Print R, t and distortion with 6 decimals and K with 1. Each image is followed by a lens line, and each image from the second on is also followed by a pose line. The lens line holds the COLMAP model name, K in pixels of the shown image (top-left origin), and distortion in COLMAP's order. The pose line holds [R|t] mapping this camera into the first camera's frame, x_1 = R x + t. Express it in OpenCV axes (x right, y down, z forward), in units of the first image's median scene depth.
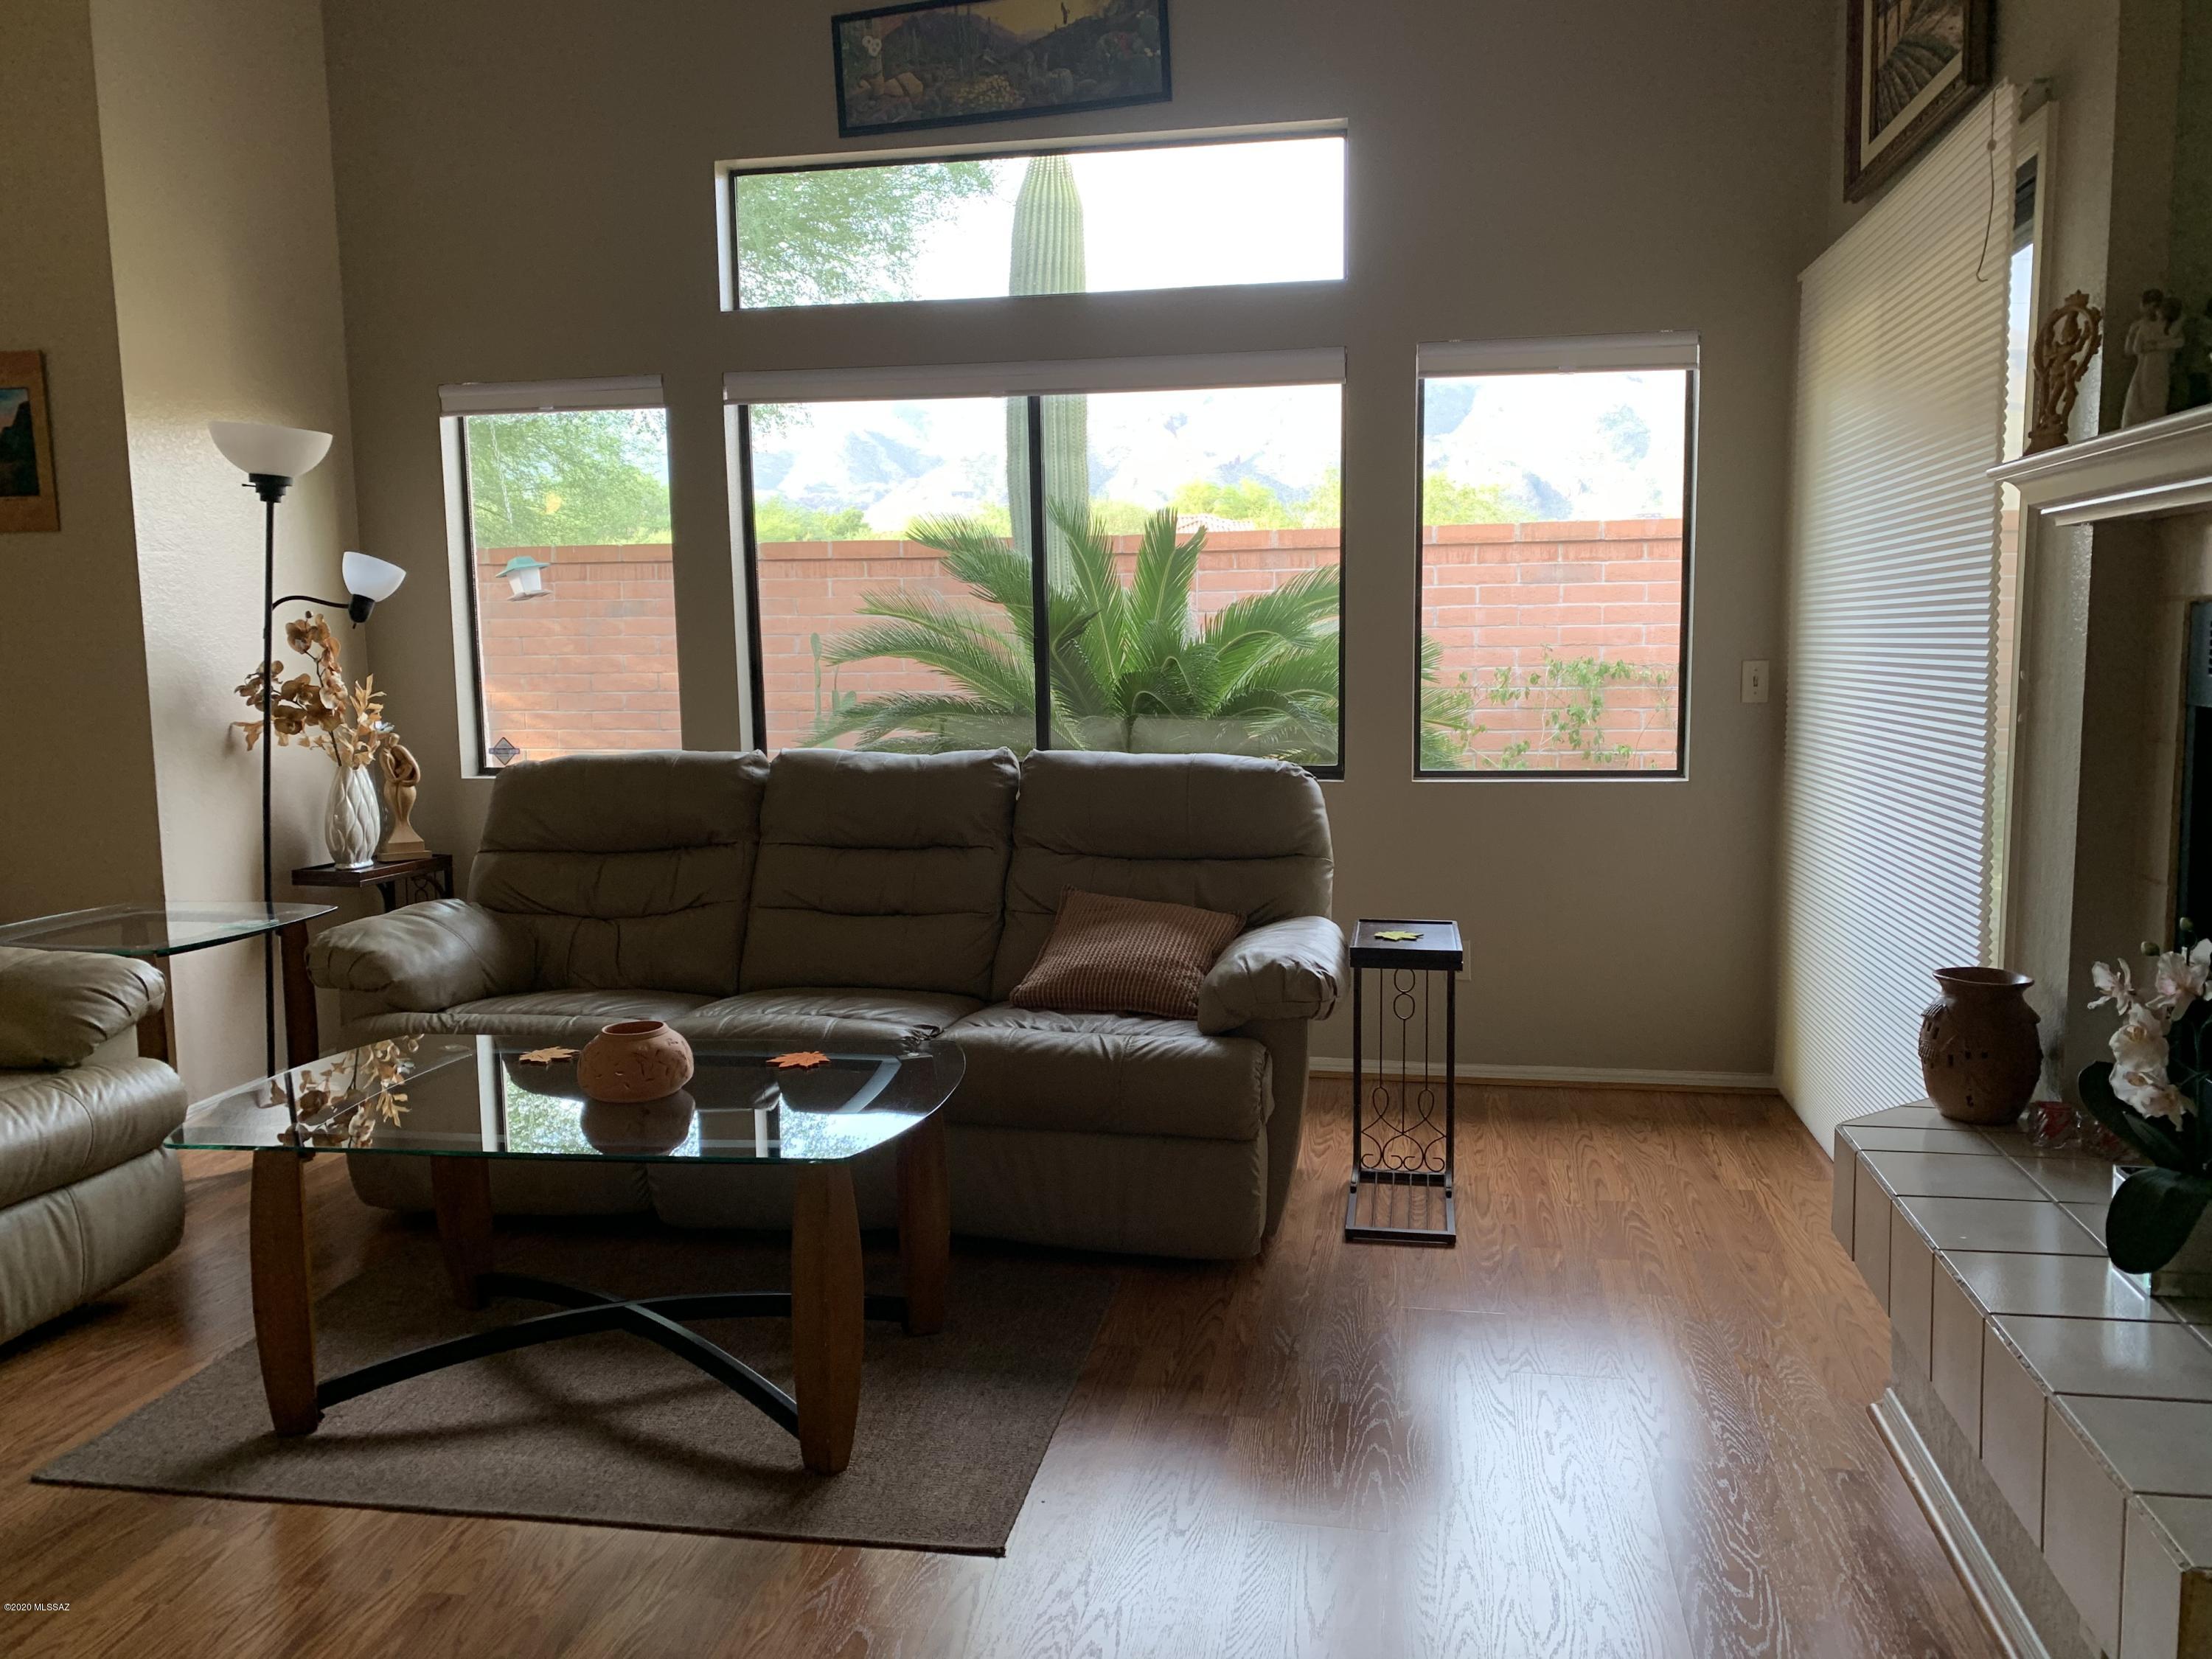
lens RADIAL K [[1690.5, 0, 1117.2], [0, 1690.5, 818.7], [0, 0, 1]] dist [0.040887, -0.045312]
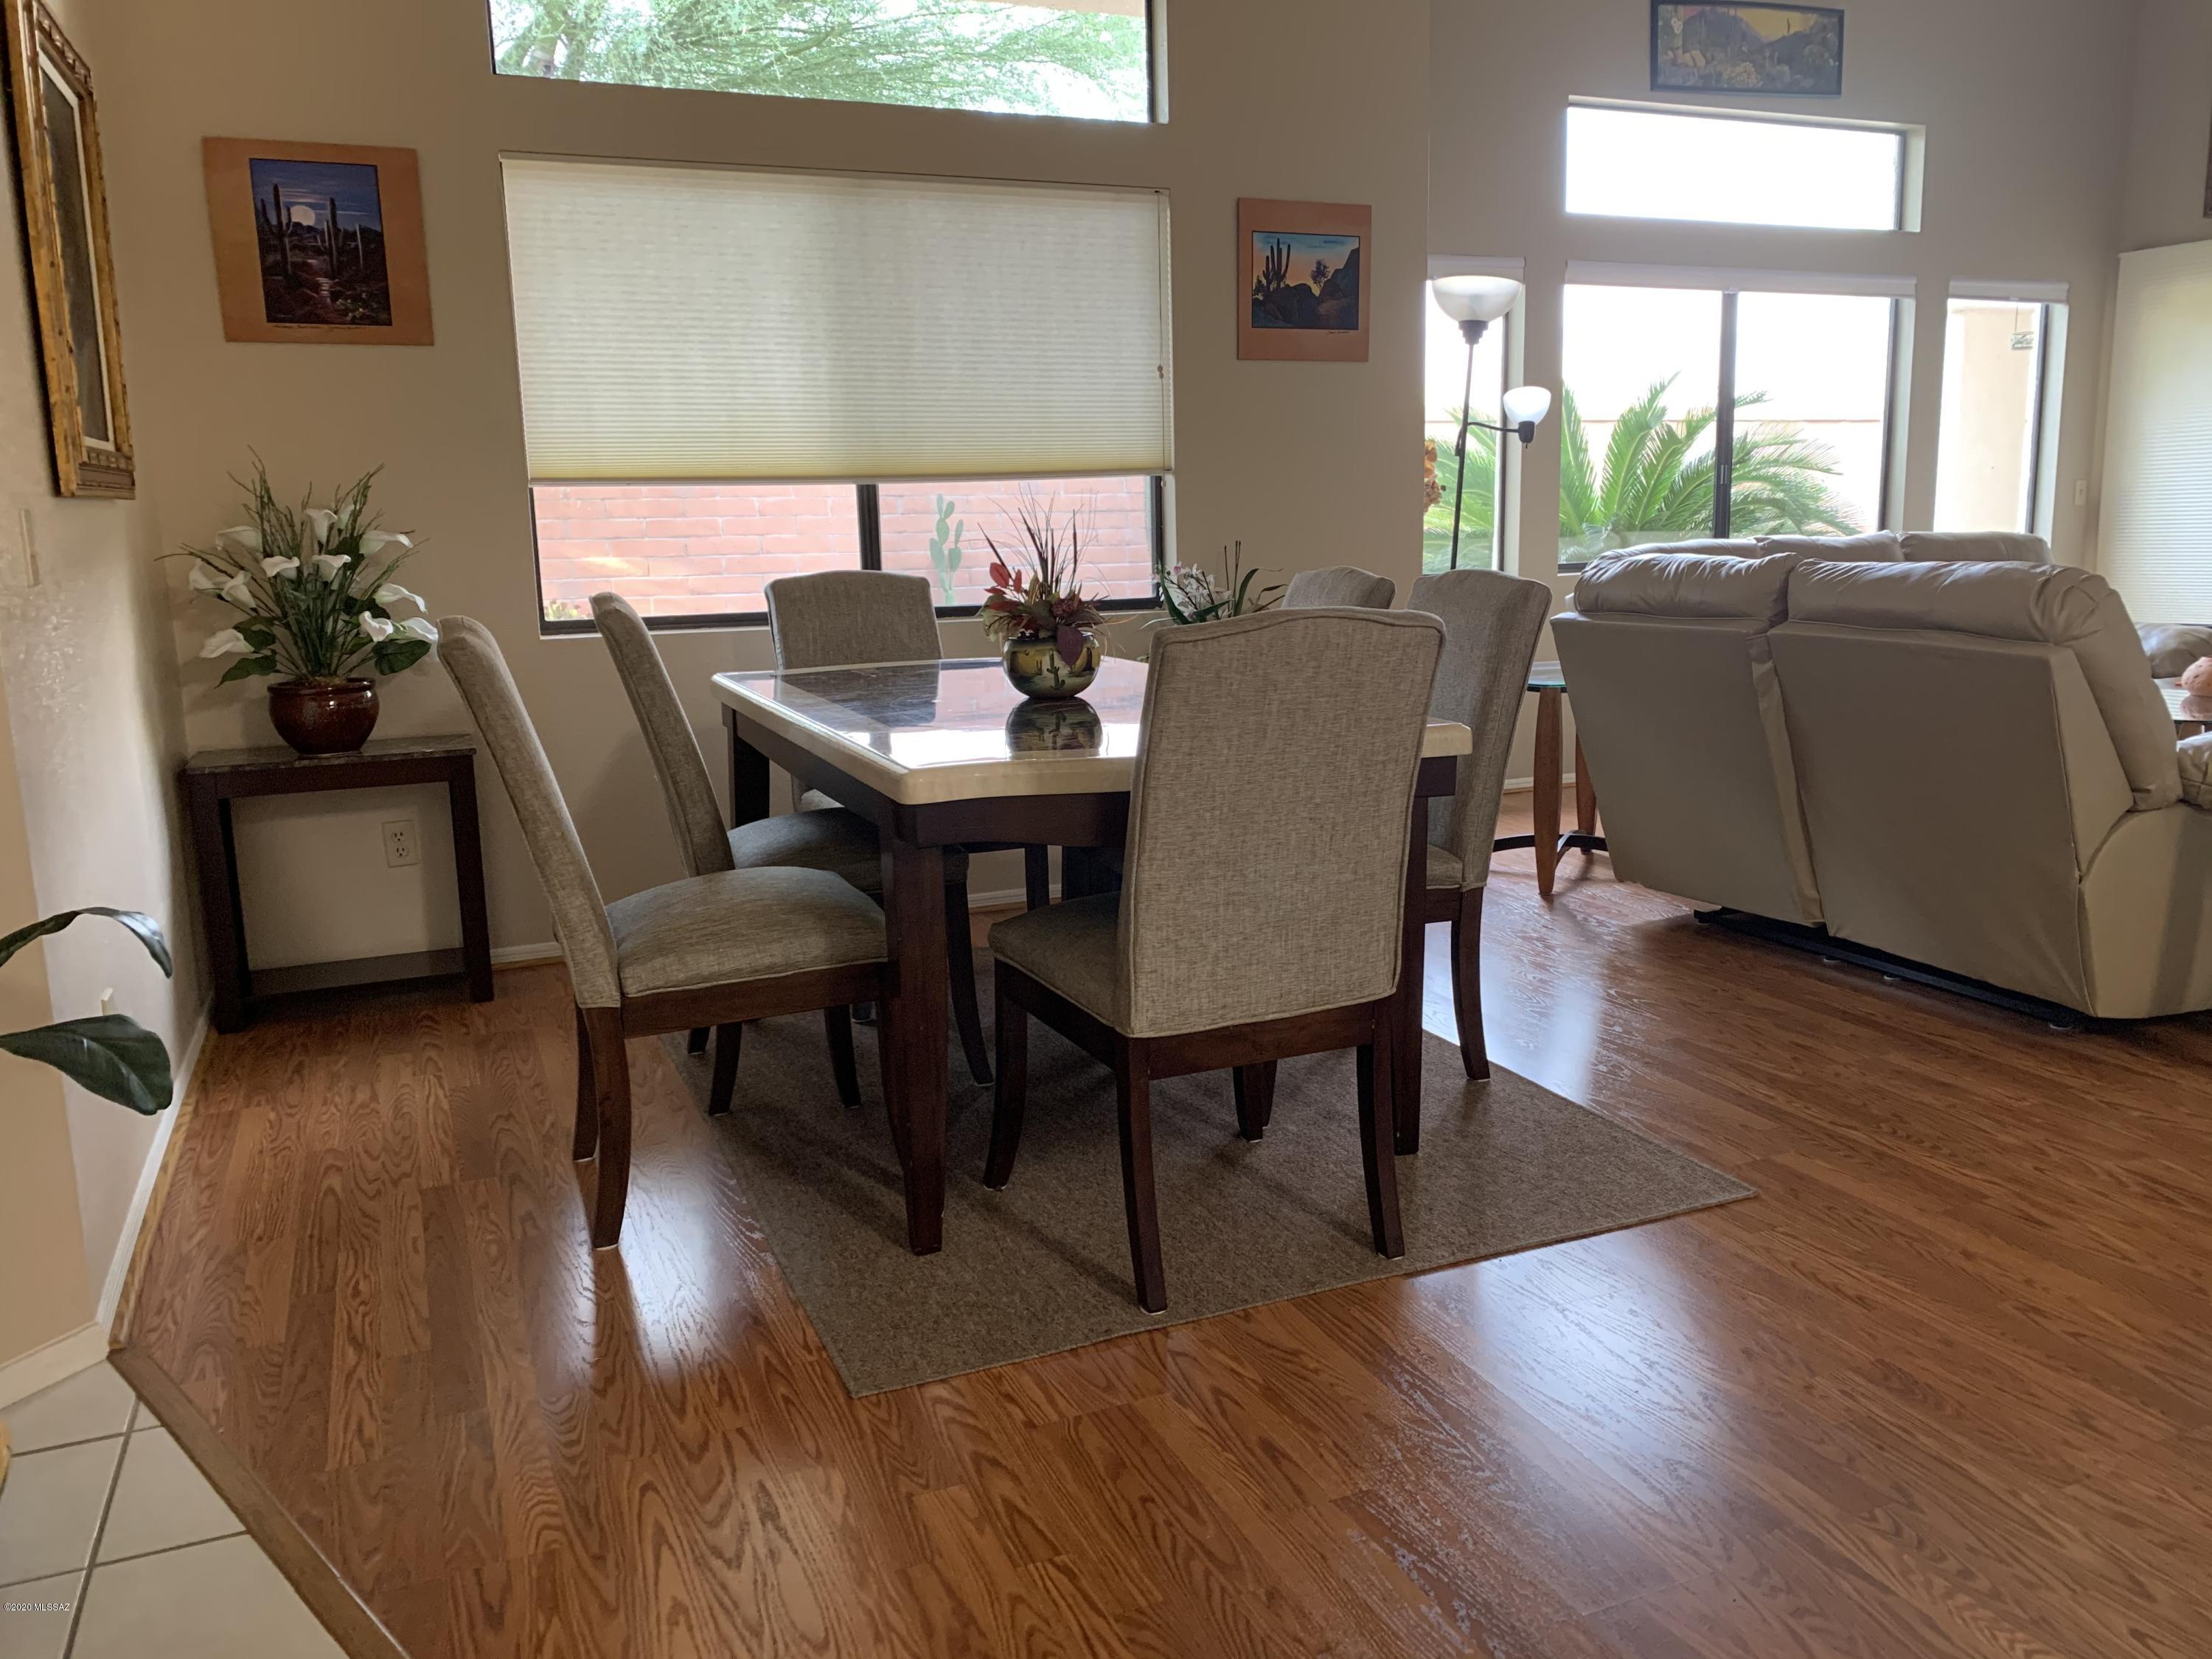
lens RADIAL K [[1690.5, 0, 1112.2], [0, 1690.5, 815.0], [0, 0, 1]] dist [0.040887, -0.045312]
pose [[0.831054, -0.101594, 0.546835, -1.461146], [0.074449, 0.994648, 0.071647, 0.048632], [-0.551187, -0.018831, 0.834169, 0.104508]]
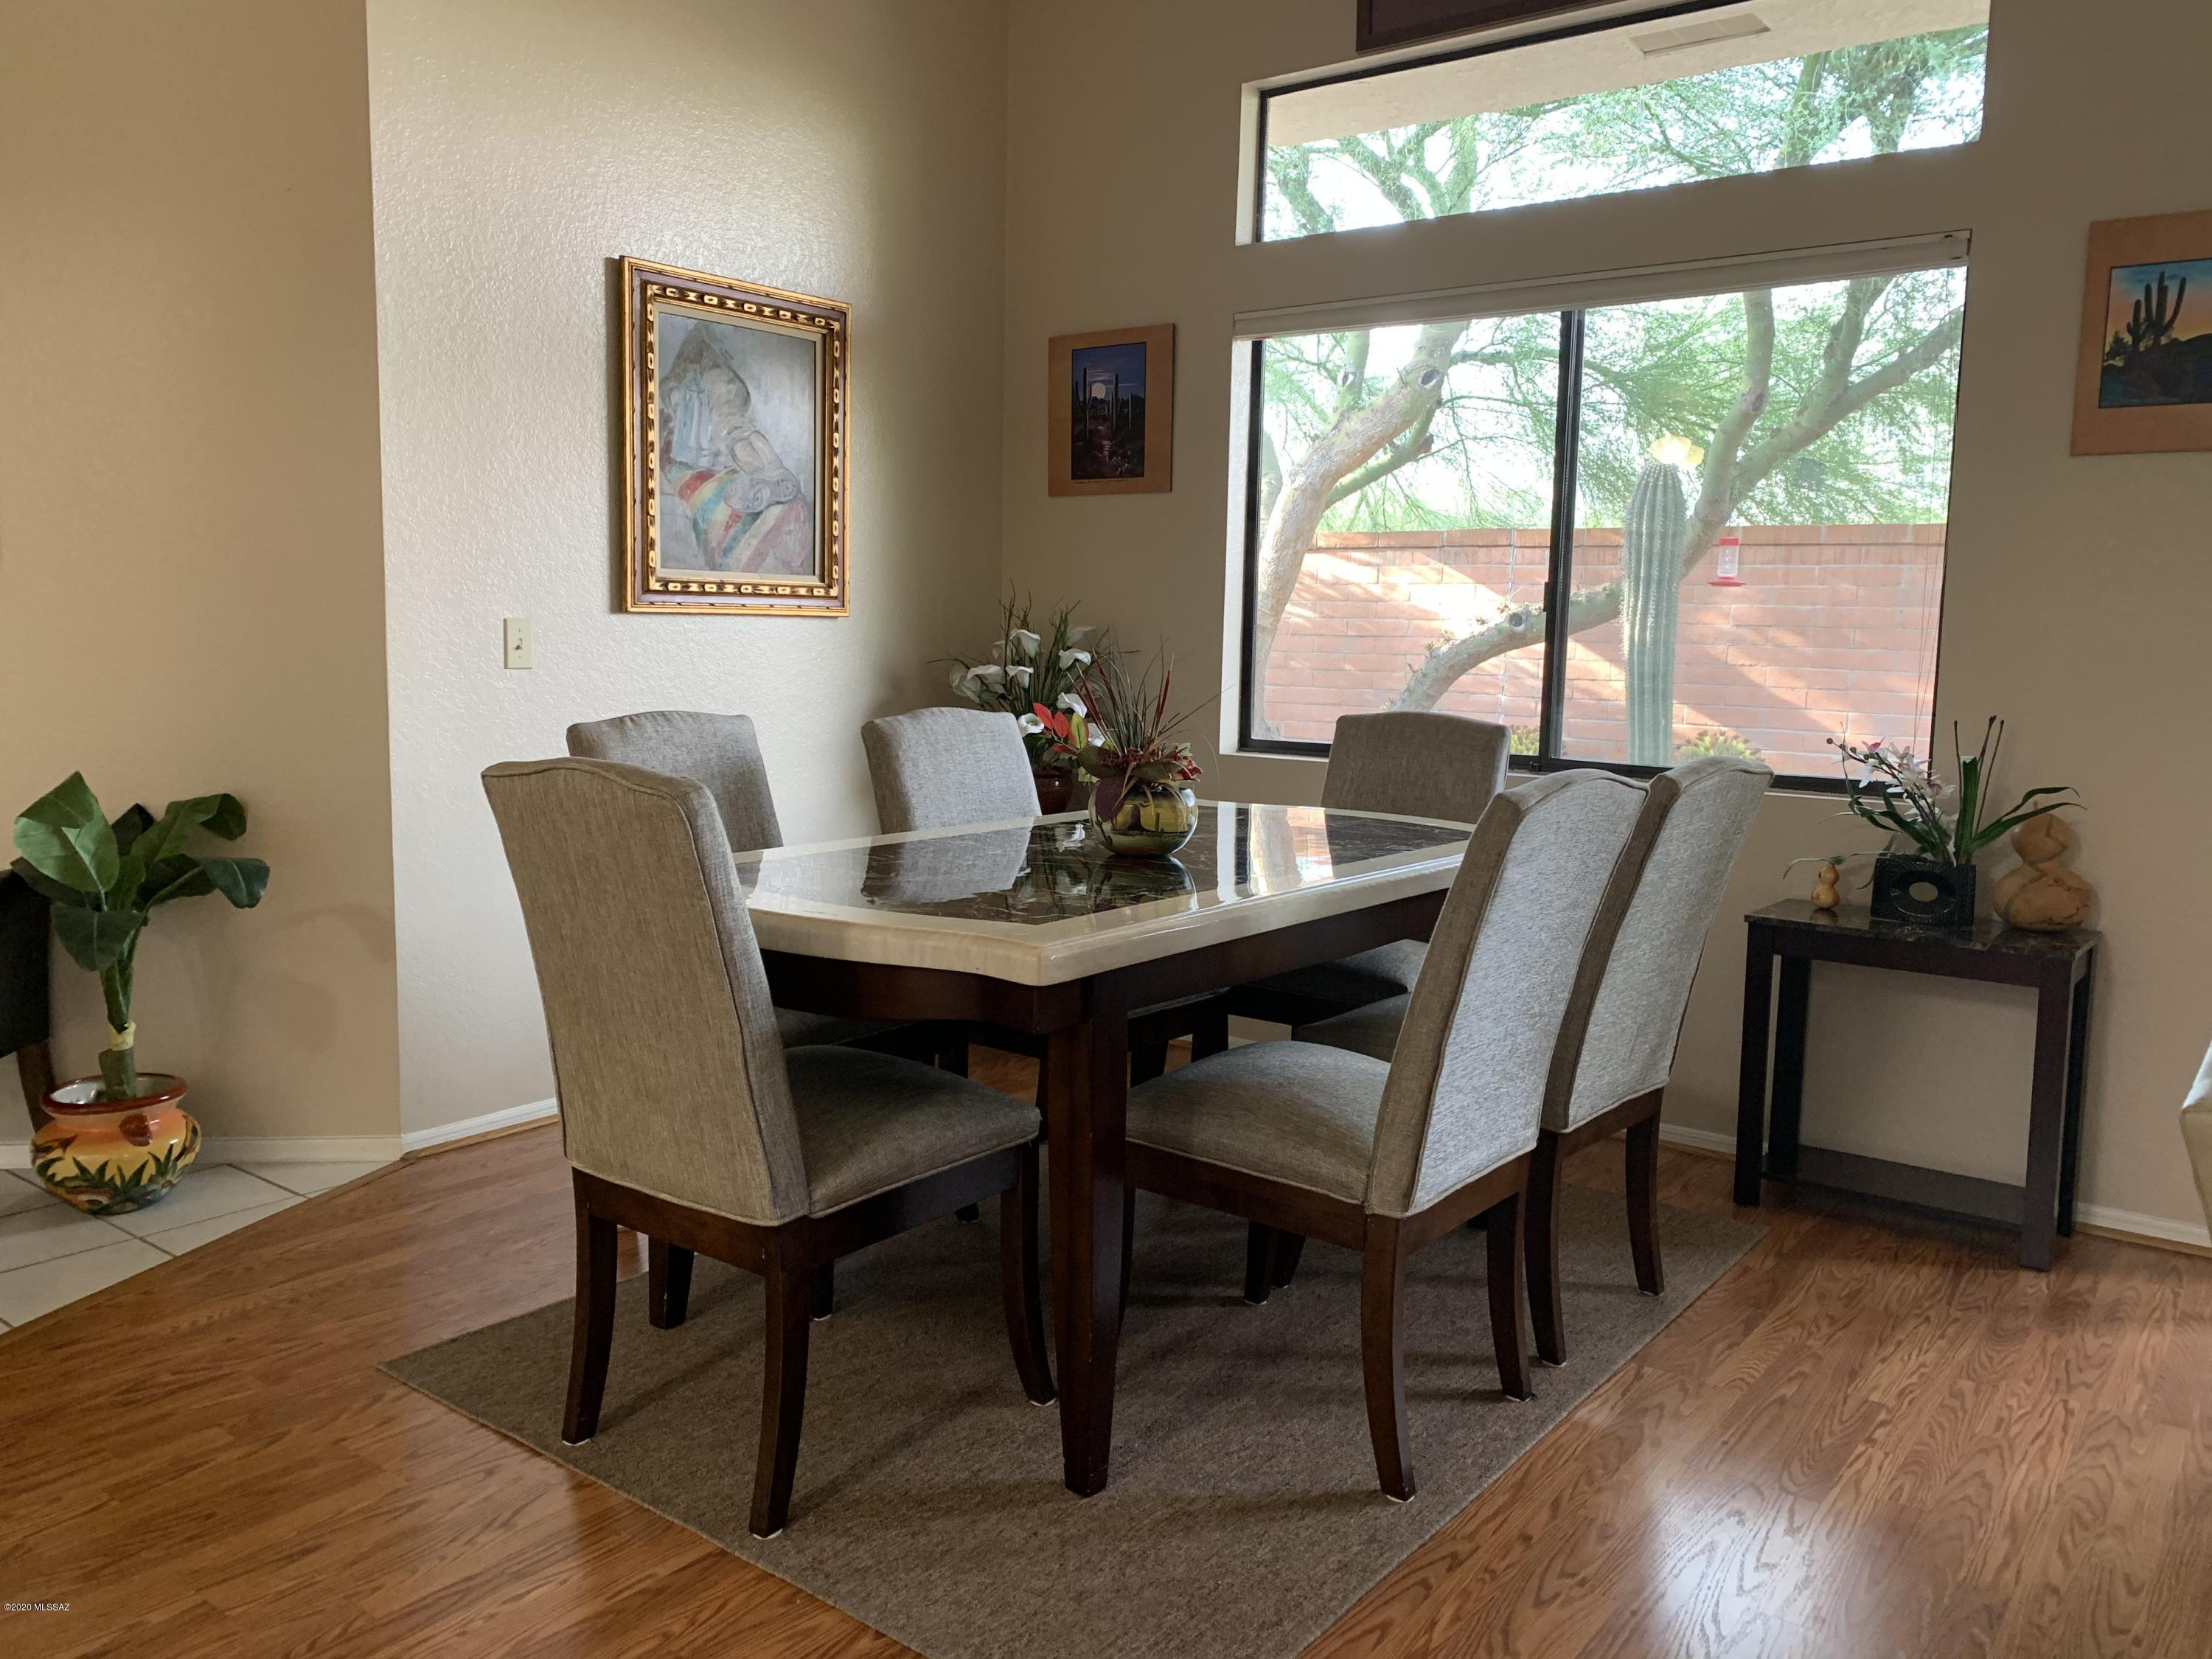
lens RADIAL K [[1690.5, 0, 1114.6], [0, 1690.5, 822.8], [0, 0, 1]] dist [0.040887, -0.045312]
pose [[0.894323, 0.086435, -0.438993, -0.761555], [-0.087573, 0.996001, 0.017701, 0.022613], [0.438767, 0.022614, 0.898316, 0.128777]]
